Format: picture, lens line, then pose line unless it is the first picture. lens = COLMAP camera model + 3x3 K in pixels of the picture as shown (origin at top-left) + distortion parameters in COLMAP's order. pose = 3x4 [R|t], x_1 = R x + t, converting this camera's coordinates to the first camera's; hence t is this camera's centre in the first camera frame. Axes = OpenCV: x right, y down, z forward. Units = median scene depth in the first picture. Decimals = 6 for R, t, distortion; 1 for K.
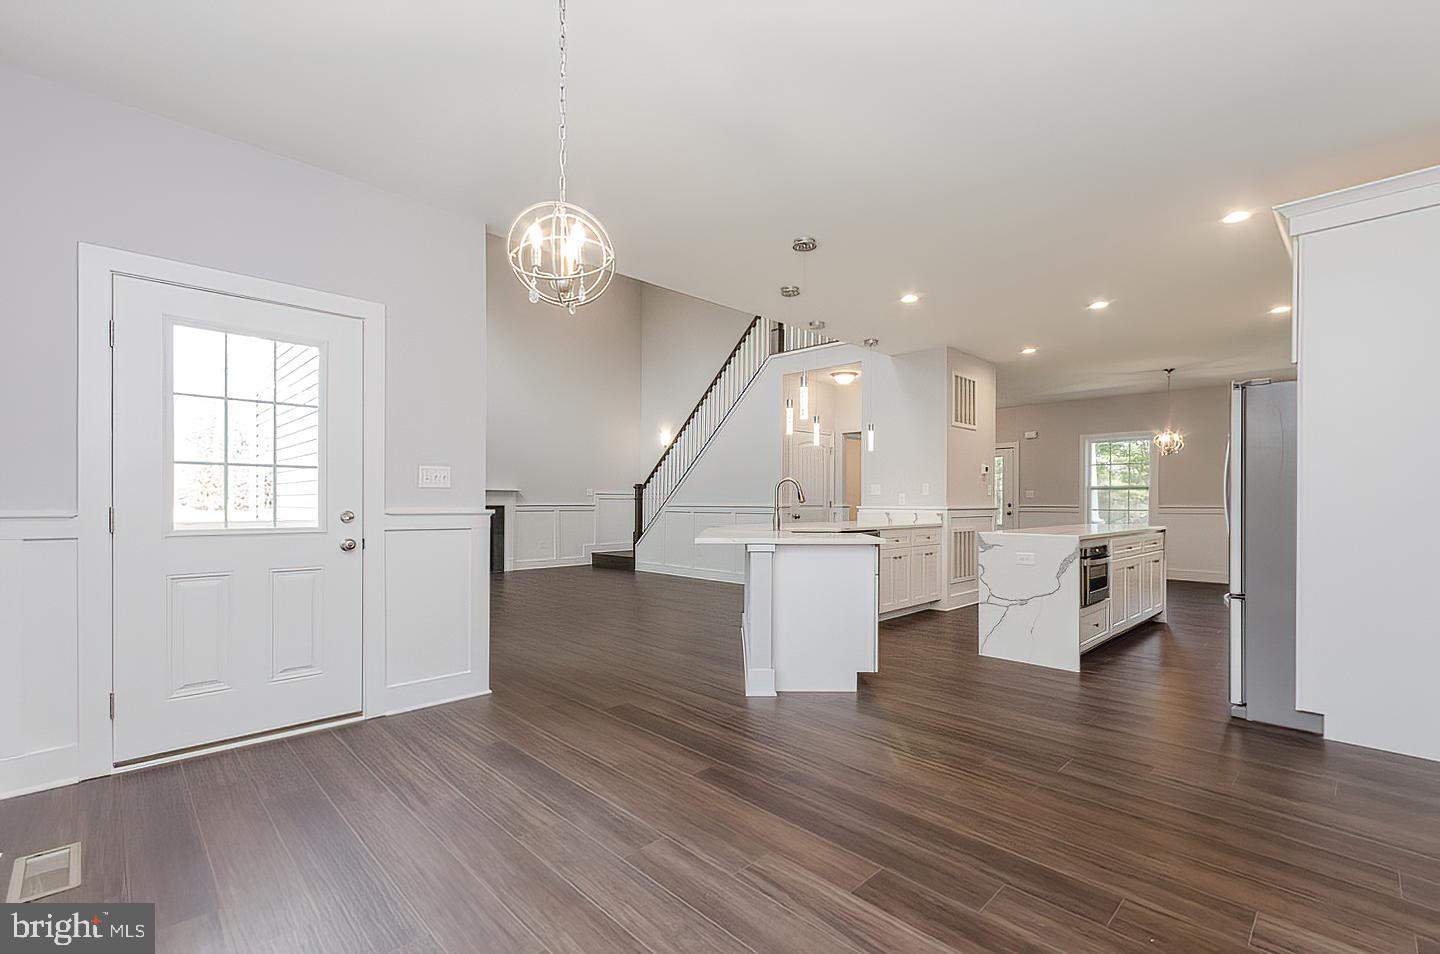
lens RADIAL K [[638.1, 0, 734.5], [0, 638.1, 502.6], [0, 0, 1]] dist [0.001480, 0.000321]
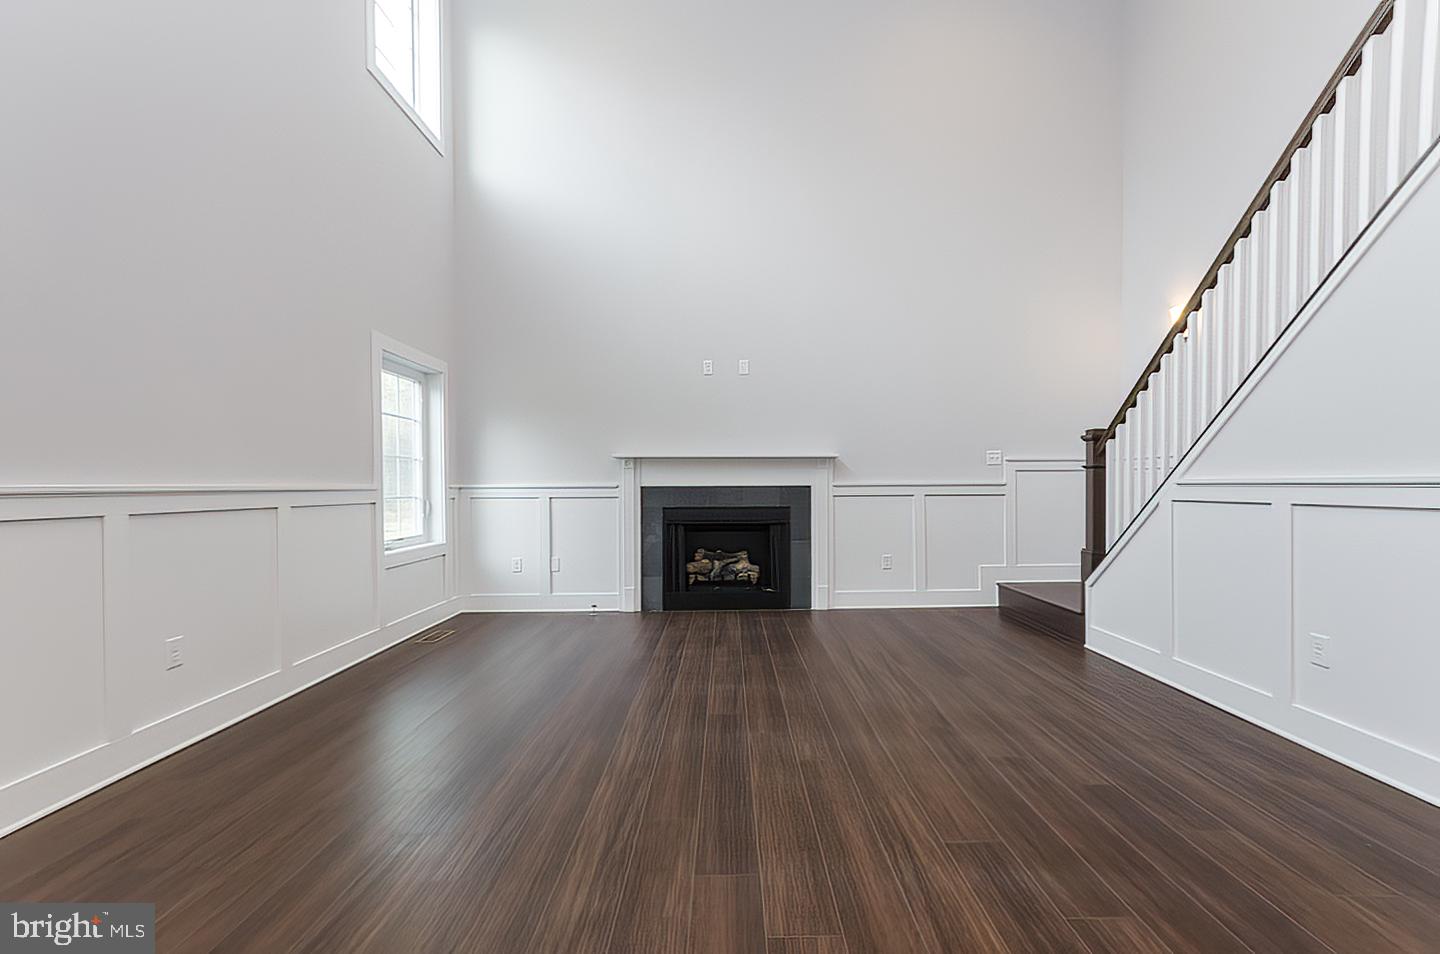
lens RADIAL K [[612.2, 0, 755.3], [0, 612.2, 492.6], [0, 0, 1]] dist [0.003758, 0.000034]
pose [[0.732706, 0.002544, -0.680540, -0.063036], [0.005736, 0.999934, 0.009913, 0.006761], [0.680521, -0.011167, 0.732644, 0.781952]]
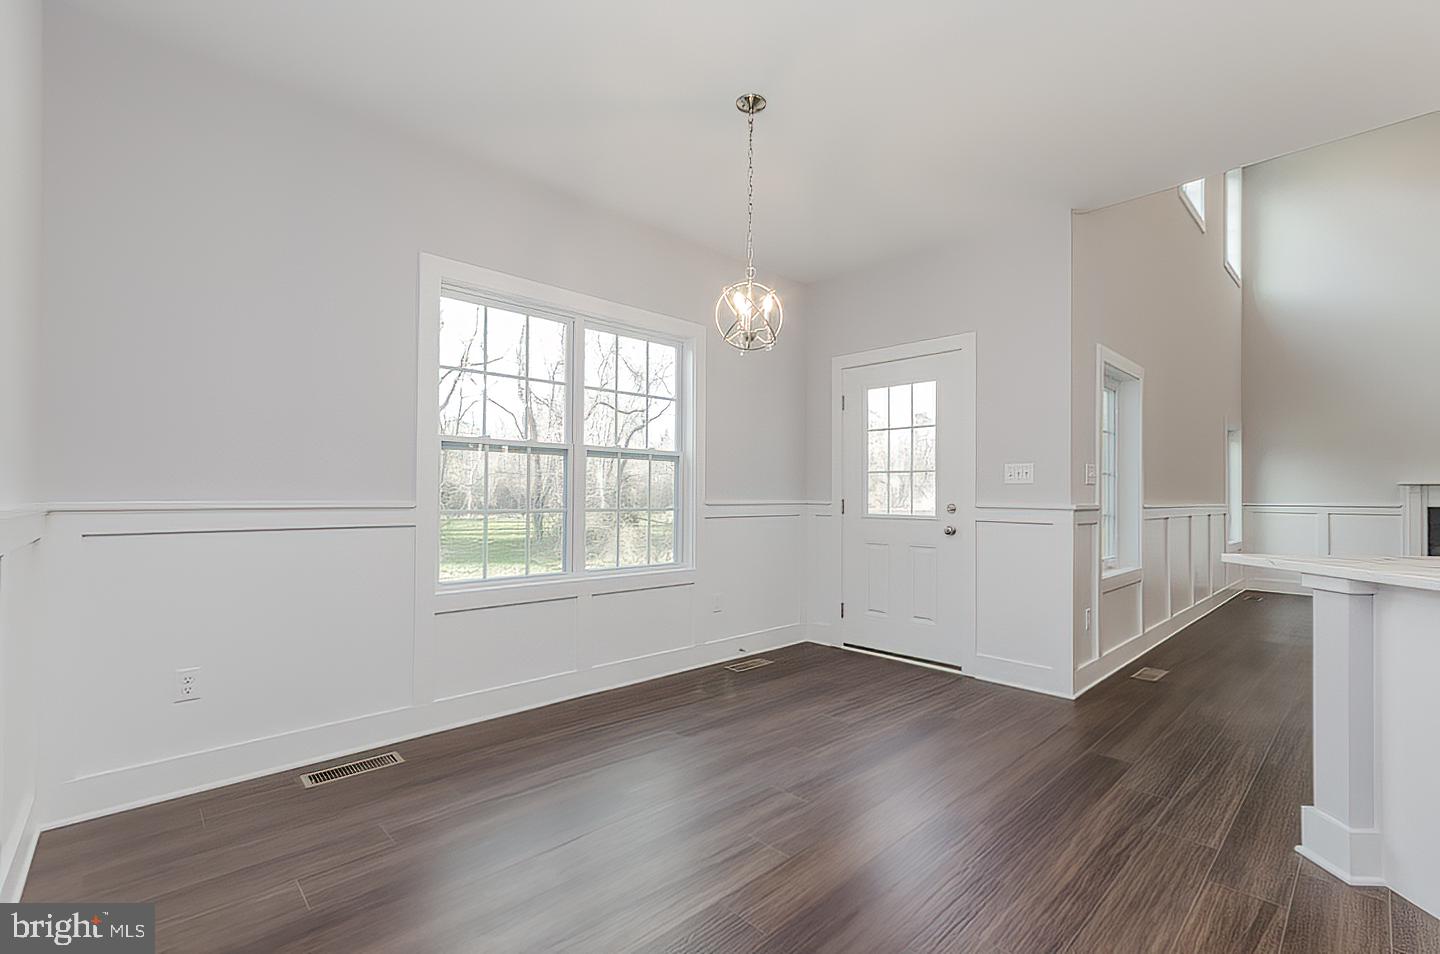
lens RADIAL K [[638.1, 0, 723.6], [0, 638.1, 486.4], [0, 0, 1]] dist [0.001480, 0.000321]
pose [[-0.028764, -0.016166, -0.999455, 0.289358], [-0.010118, 0.999823, -0.015881, 0.001490], [0.999535, 0.009656, -0.028923, 0.253243]]
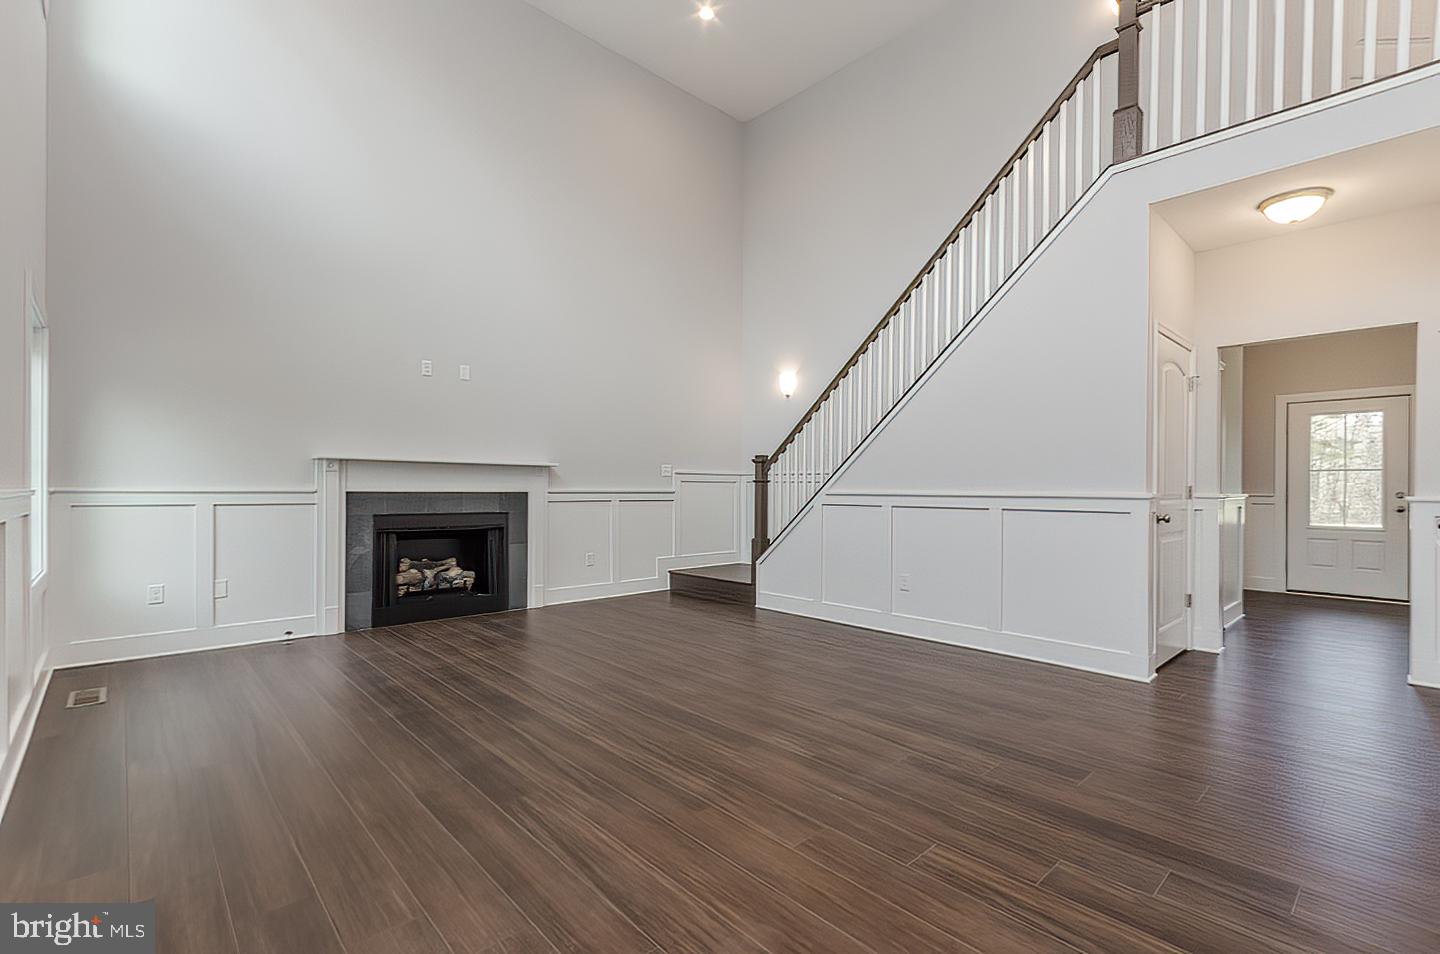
lens RADIAL K [[638.1, 0, 725.3], [0, 638.1, 486.2], [0, 0, 1]] dist [0.001480, 0.000321]
pose [[0.999582, 0.004379, -0.028573, -0.223553], [-0.004567, 0.999968, -0.006506, 0.003135], [0.028544, 0.006634, 0.999571, 0.578435]]
